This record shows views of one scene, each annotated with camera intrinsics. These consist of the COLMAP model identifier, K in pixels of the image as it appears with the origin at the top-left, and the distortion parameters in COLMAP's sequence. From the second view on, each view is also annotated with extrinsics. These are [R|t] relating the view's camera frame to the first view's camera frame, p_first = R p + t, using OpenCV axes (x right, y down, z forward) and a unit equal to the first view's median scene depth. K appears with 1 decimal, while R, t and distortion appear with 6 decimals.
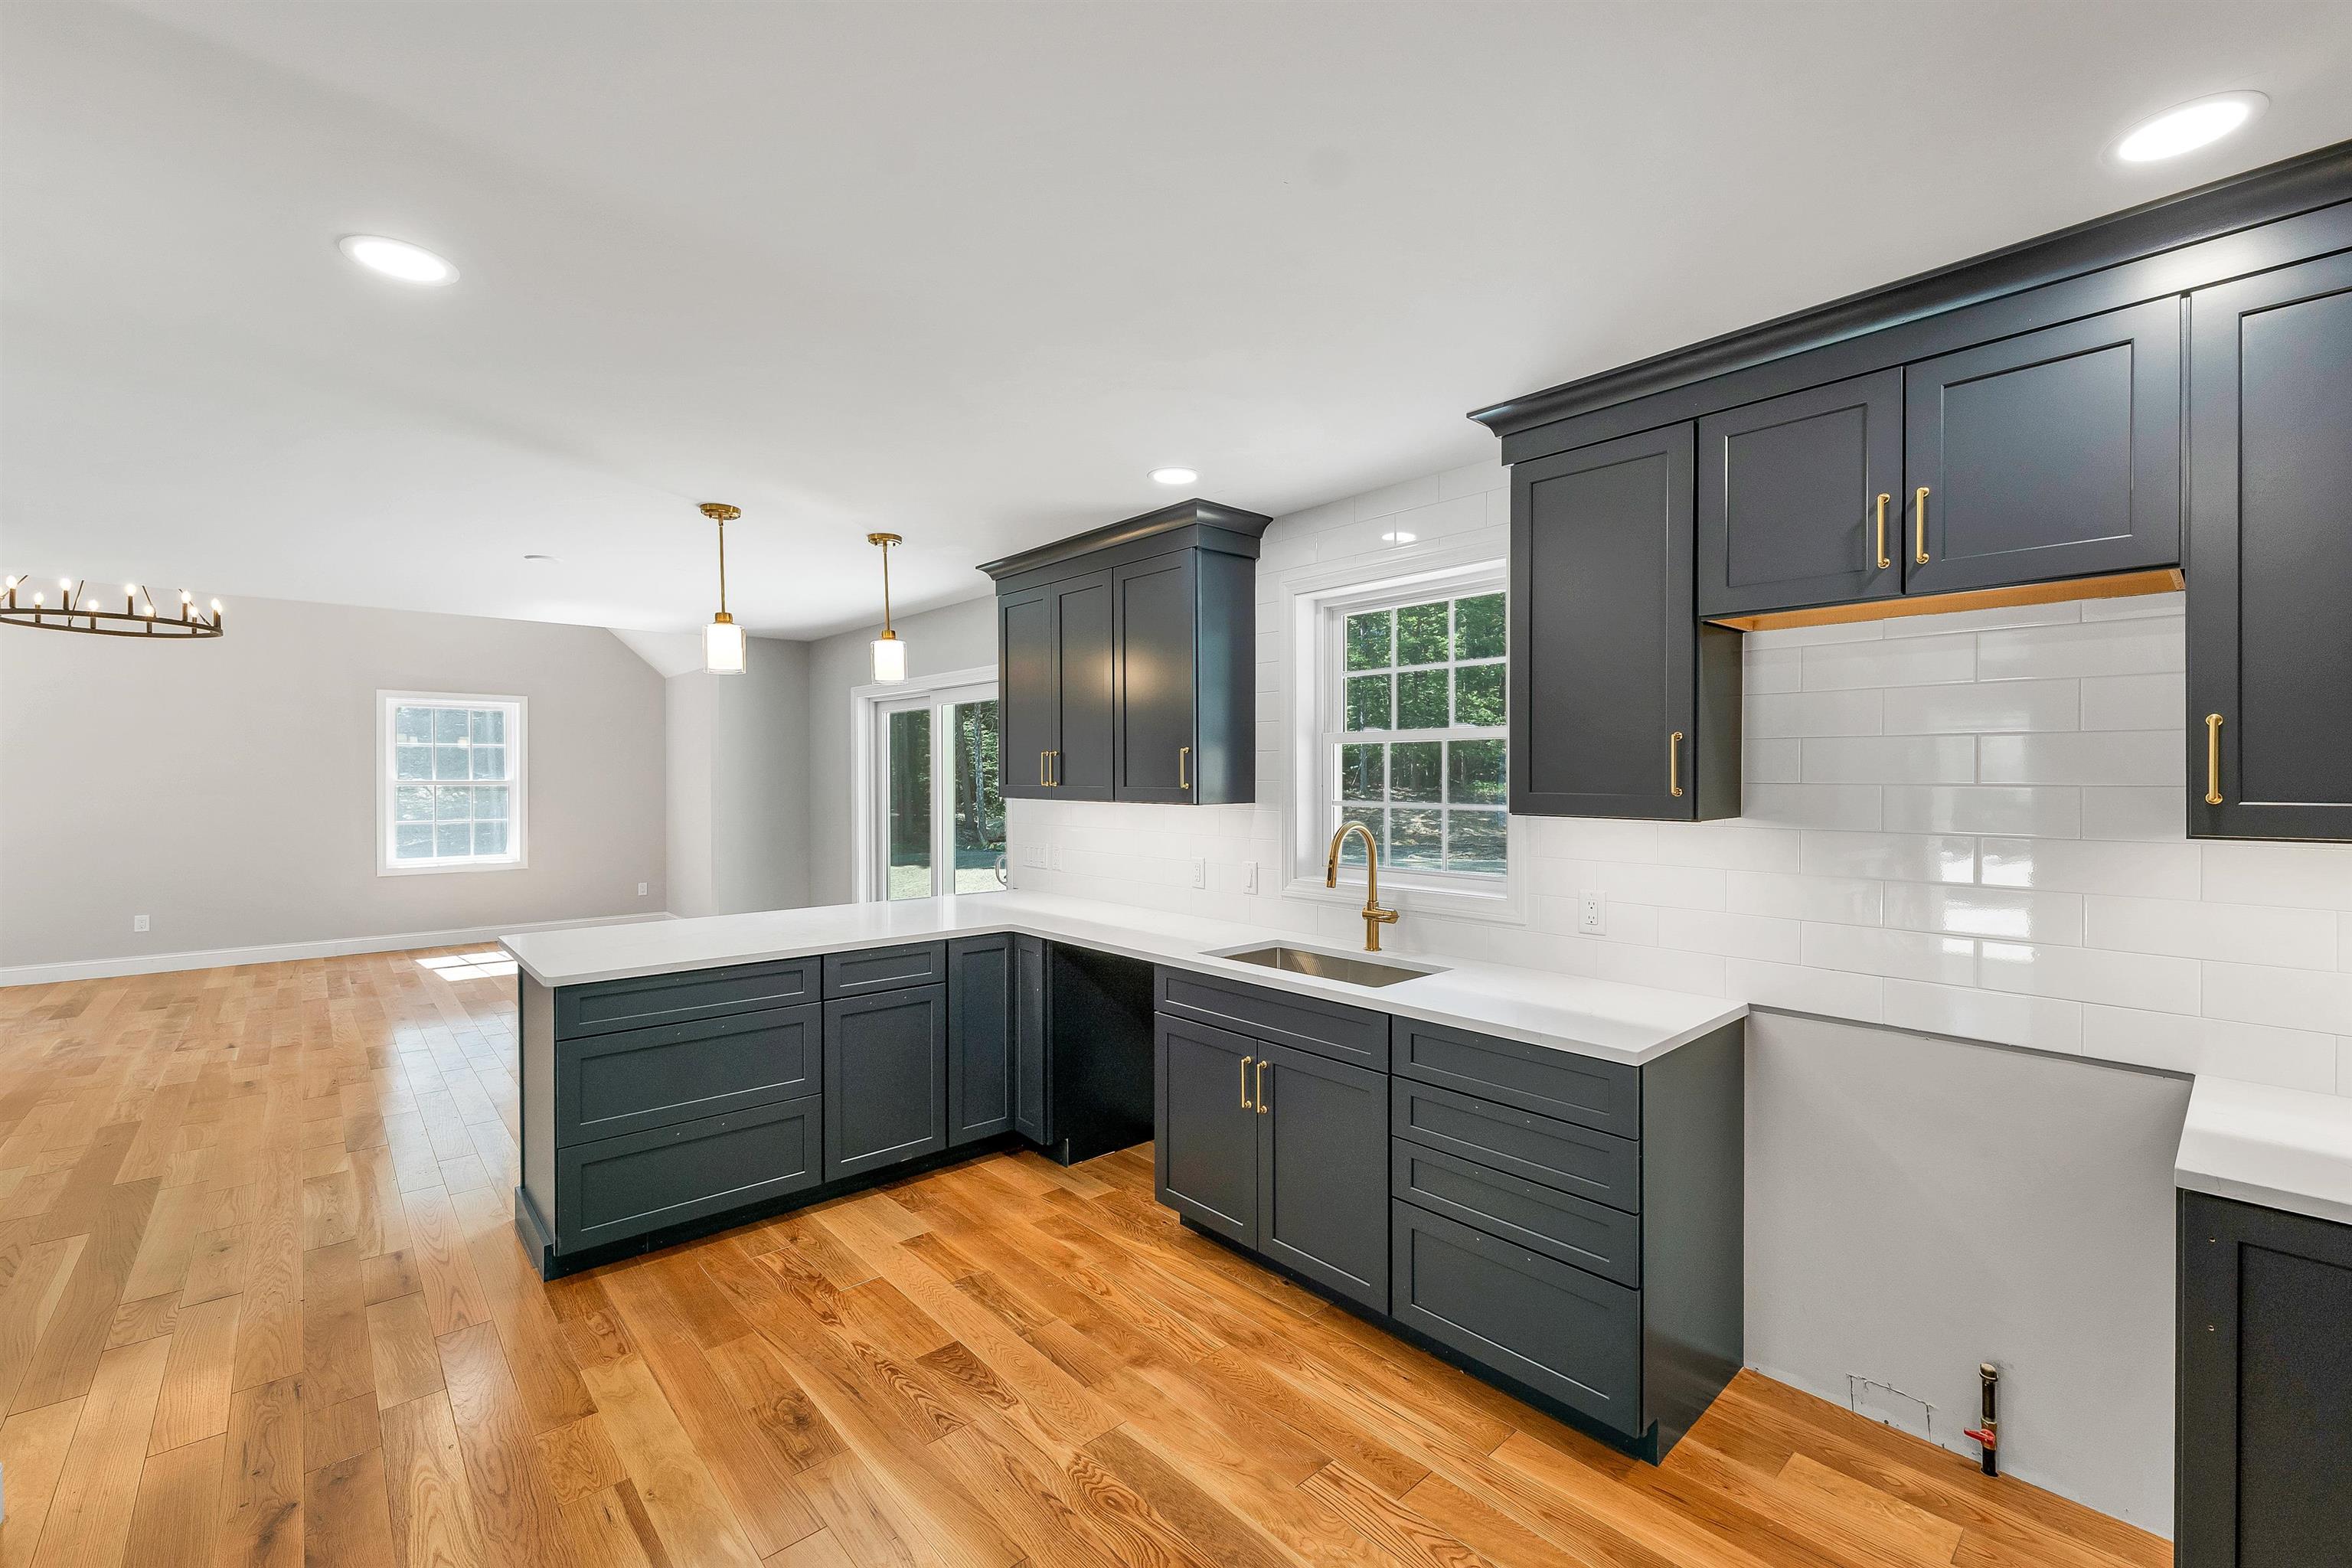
lens RADIAL K [[966.4, 0, 1174.8], [0, 966.4, 785.5], [0, 0, 1]] dist [-0.000347, 0.000963]
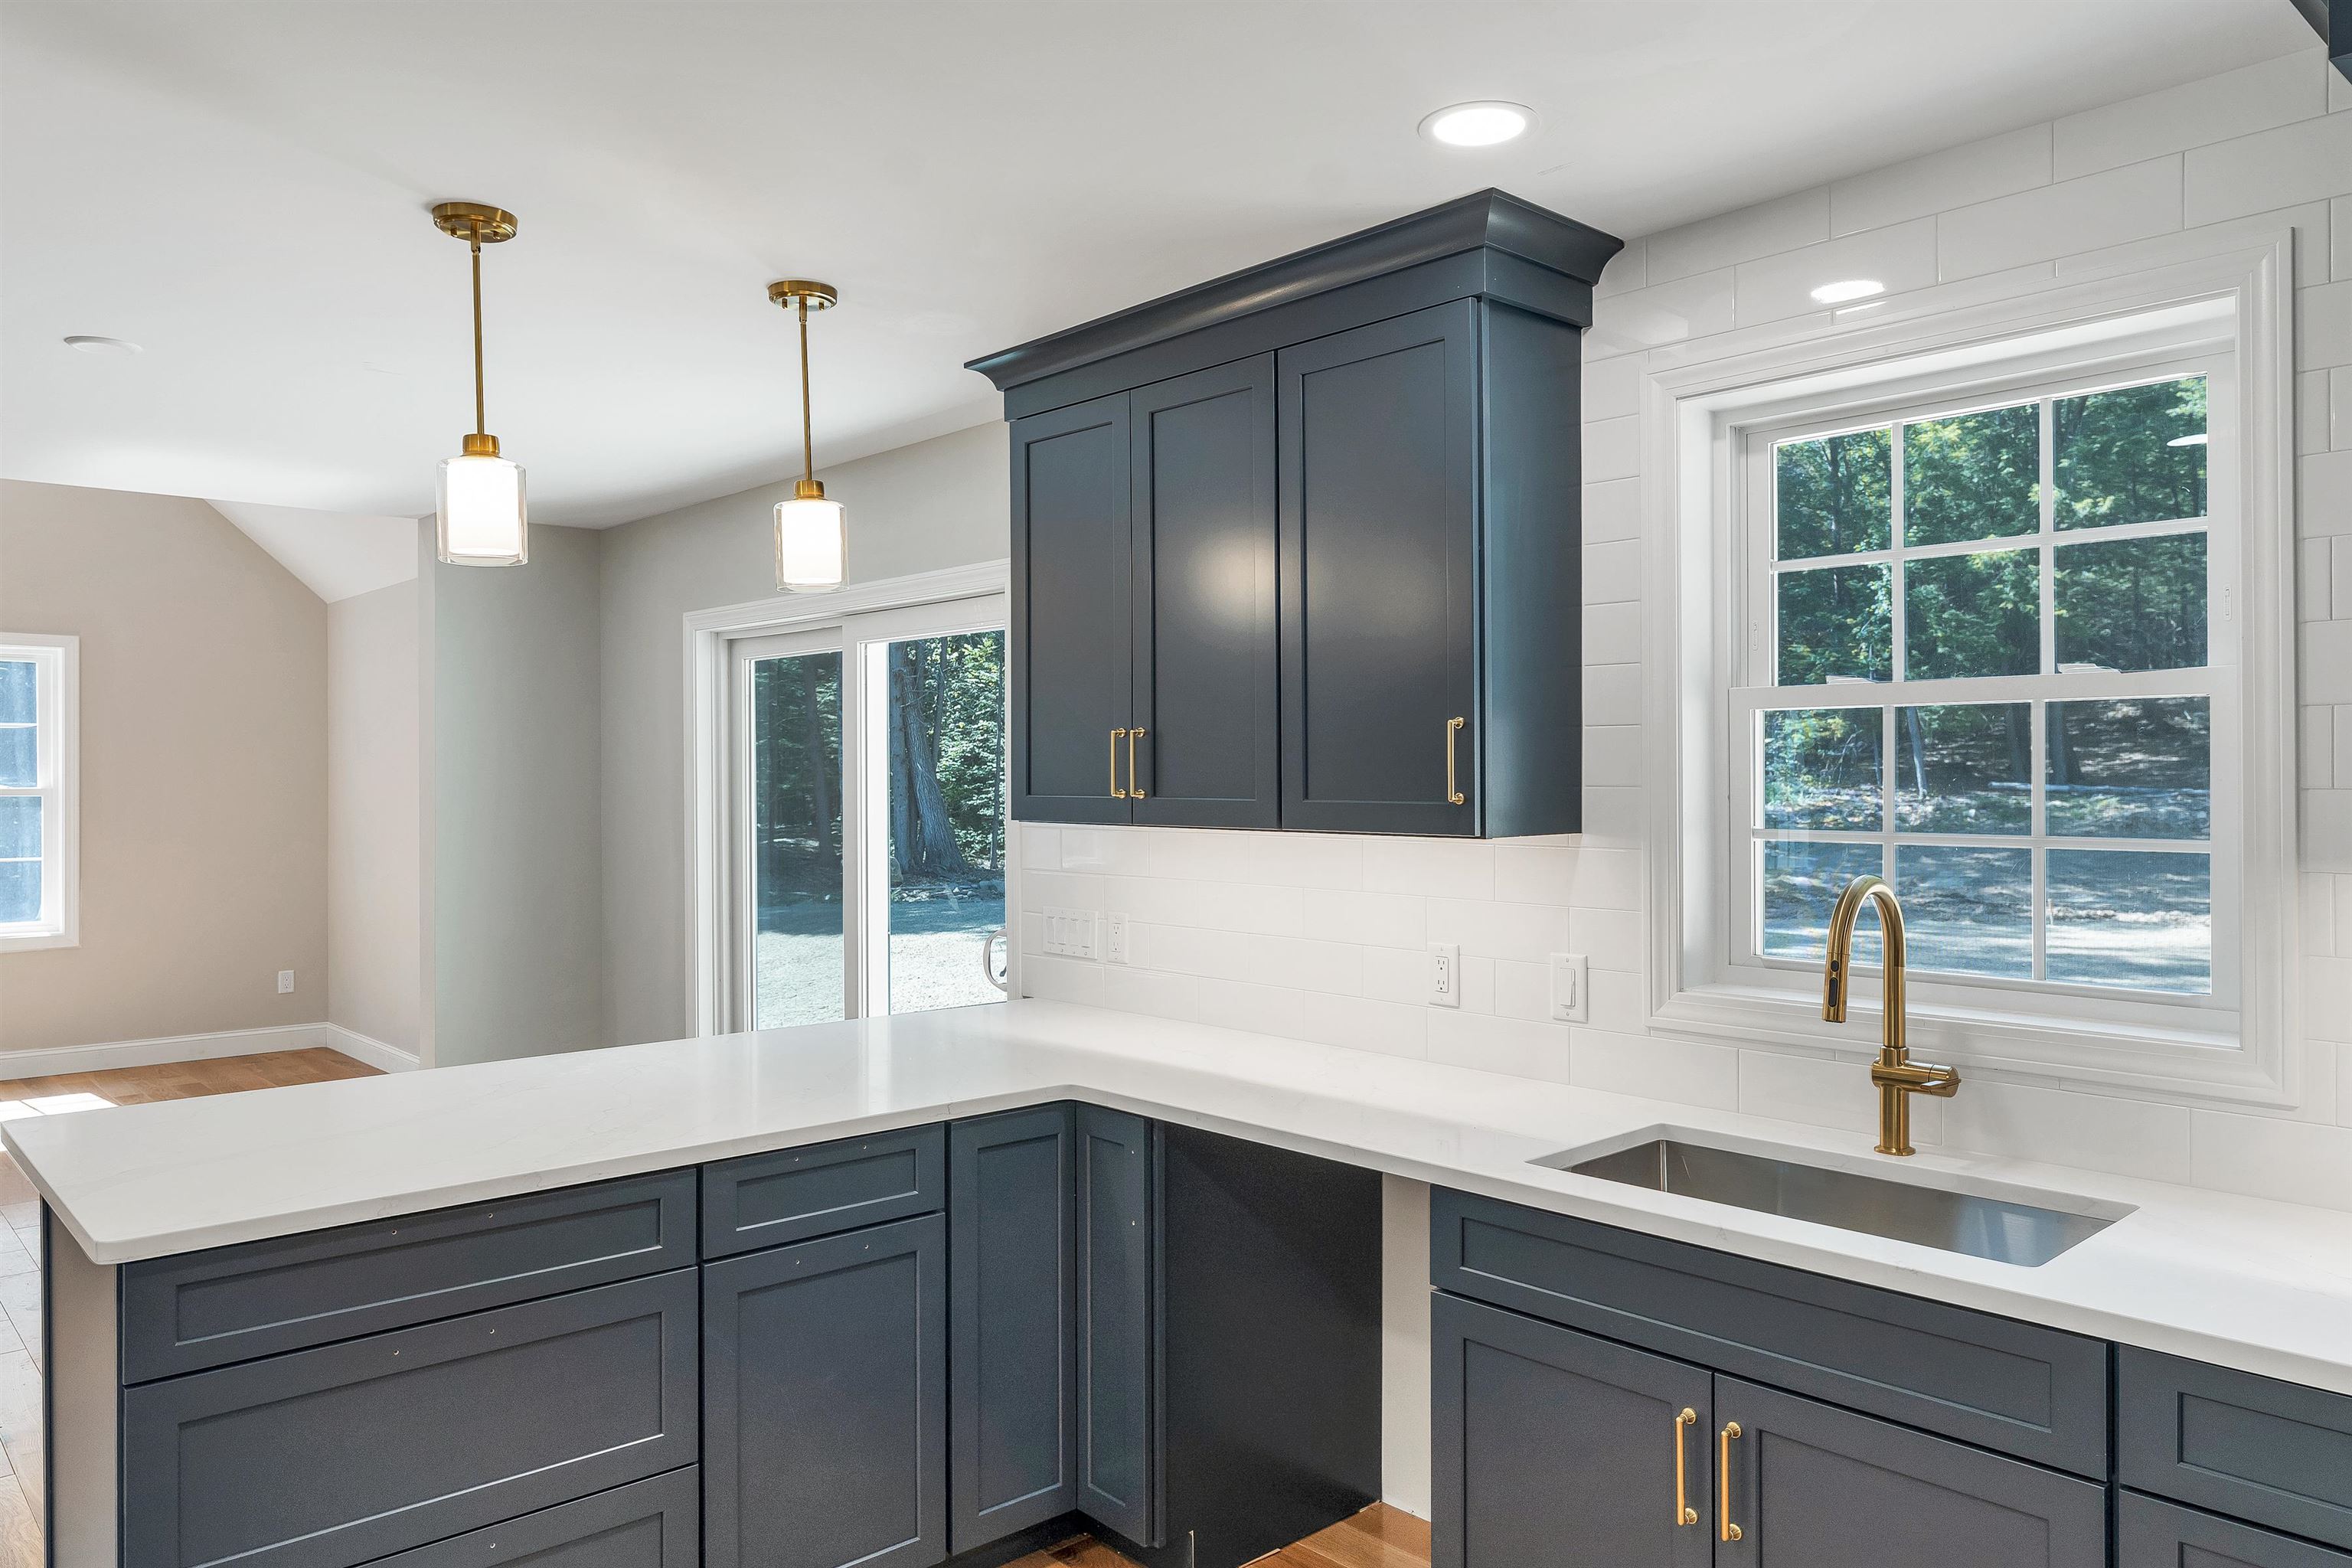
lens RADIAL K [[1597.4, 0, 1182.2], [0, 1597.4, 785.7], [0, 0, 1]] dist [-0.008382, 0.001692]
pose [[0.999909, -0.002079, 0.013330, -0.134949], [0.002133, 0.999989, -0.004093, -0.003045], [-0.013322, 0.004121, 0.999903, 0.216754]]
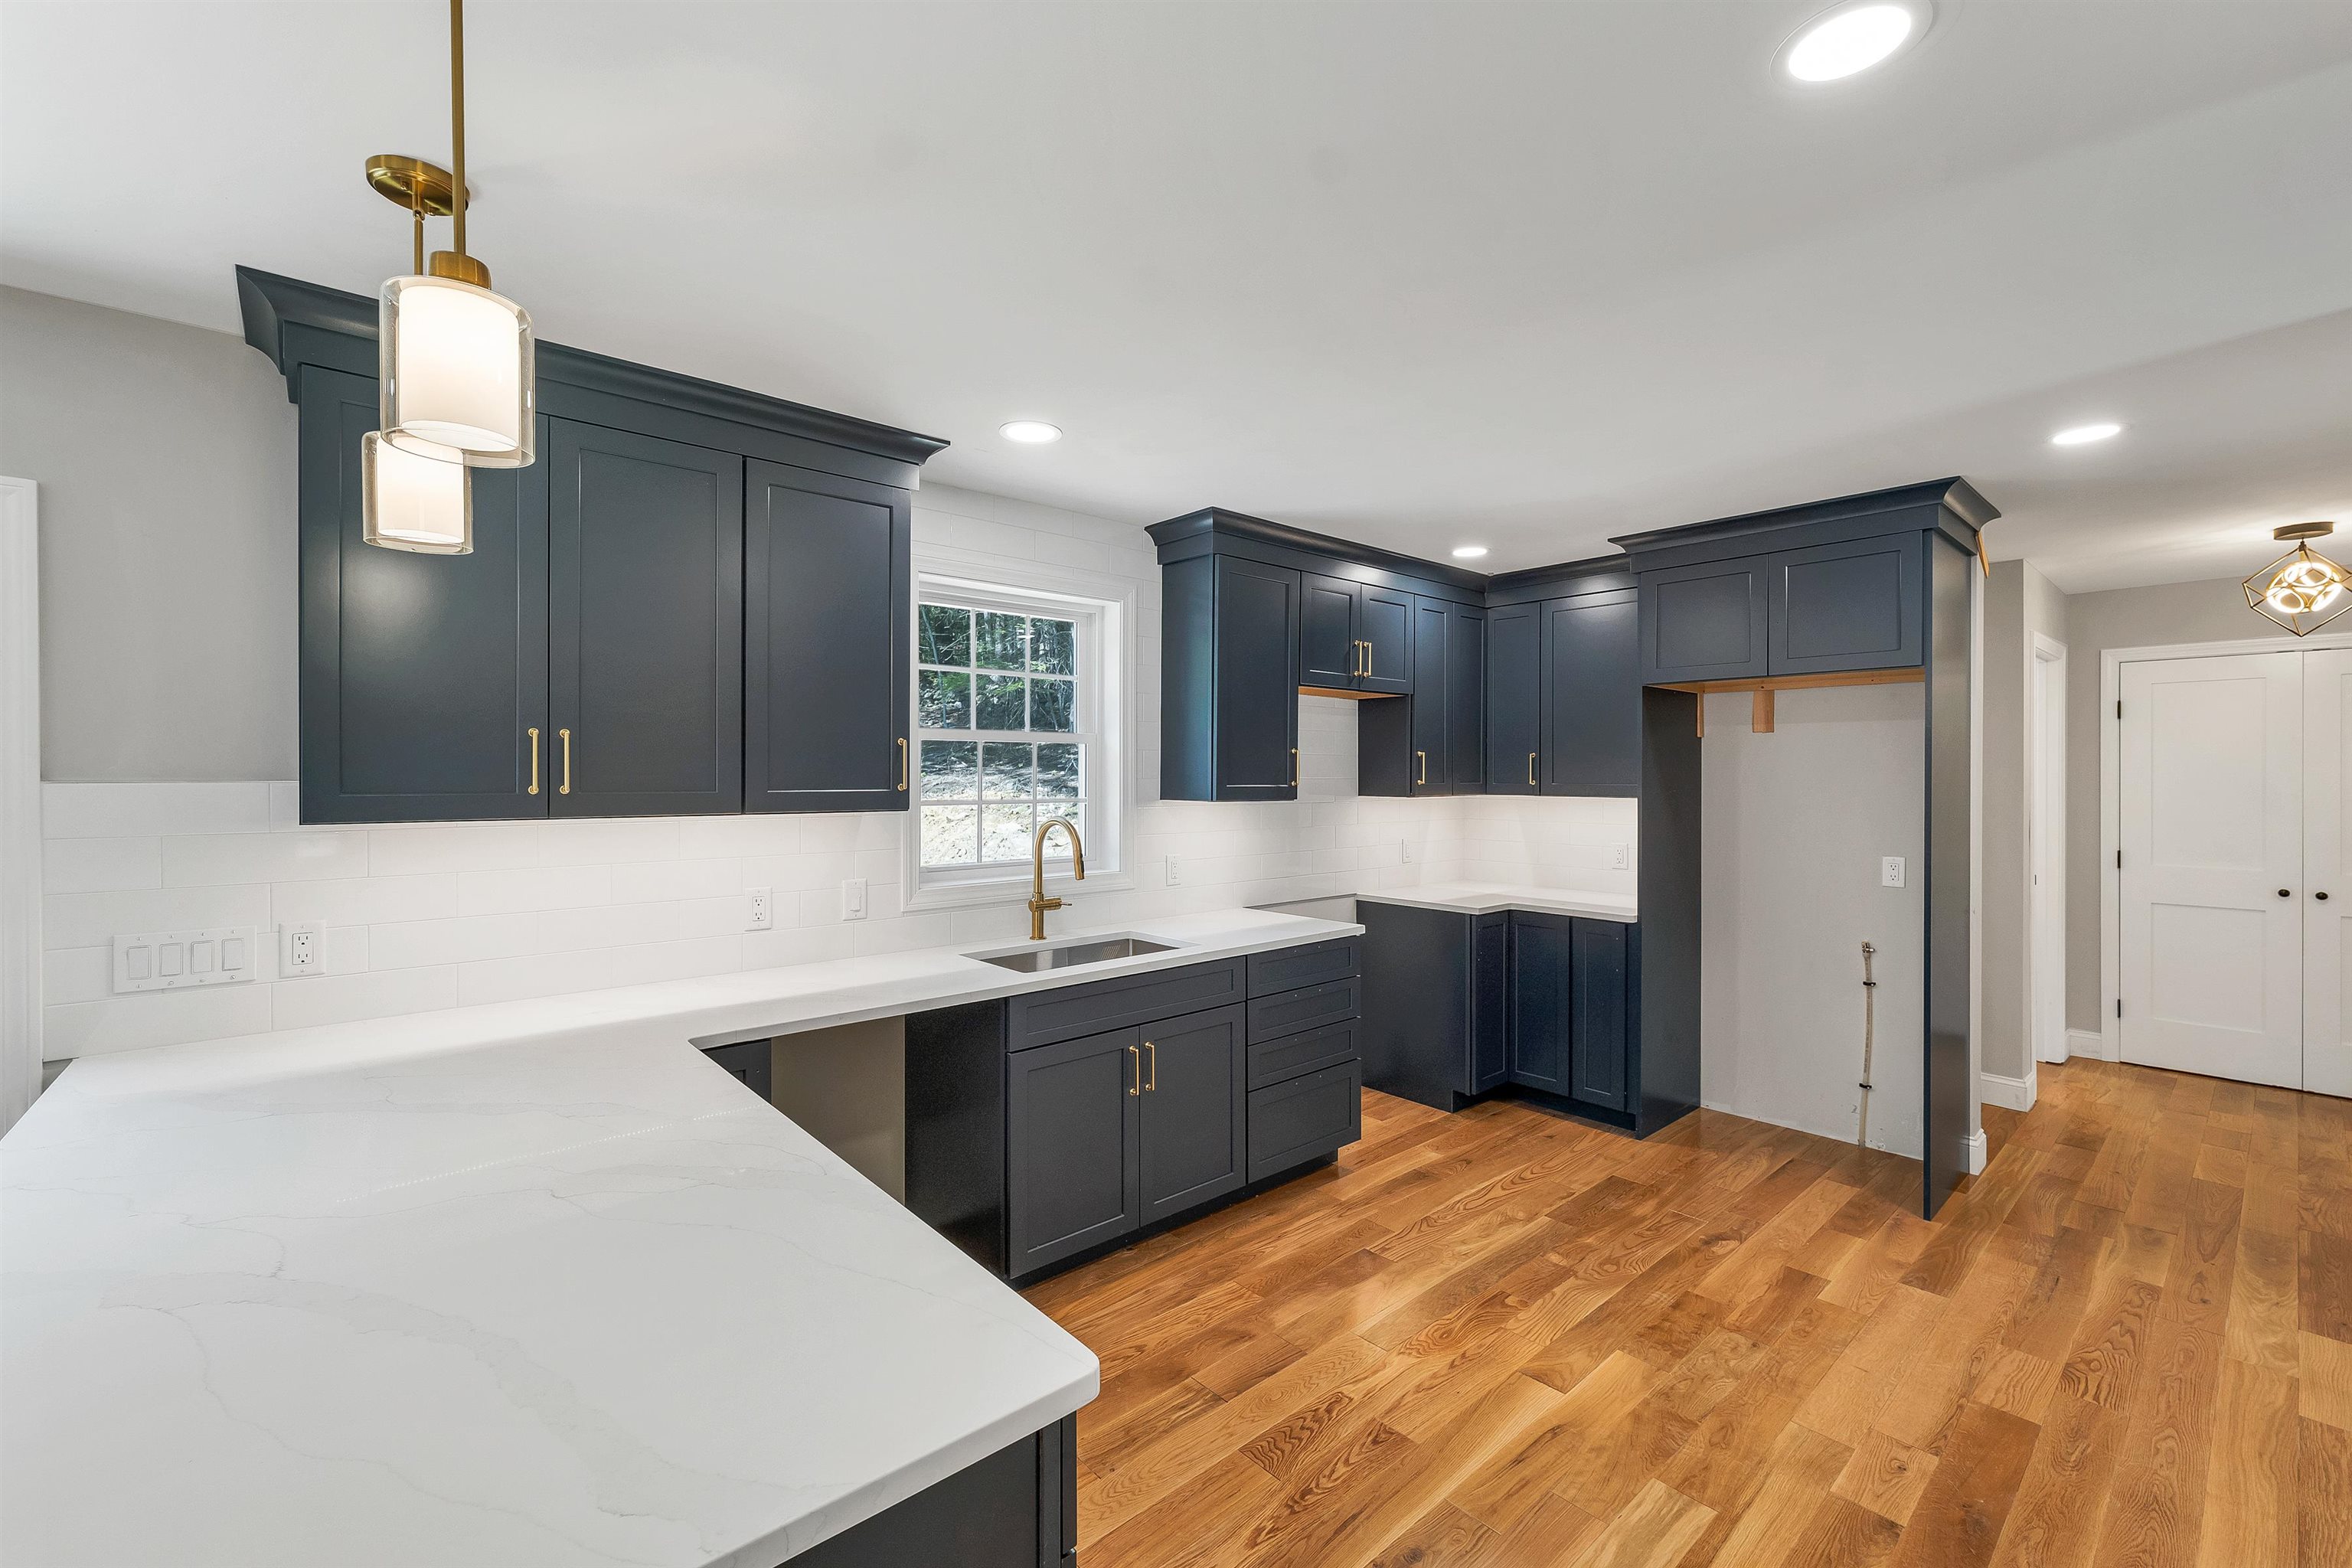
lens RADIAL K [[966.4, 0, 1175.8], [0, 966.4, 780.2], [0, 0, 1]] dist [-0.000347, 0.000963]
pose [[0.015662, -0.008682, 0.999840, -0.777581], [0.004082, 0.999955, 0.008619, -0.011394], [-0.999869, 0.003947, 0.015696, 0.761144]]
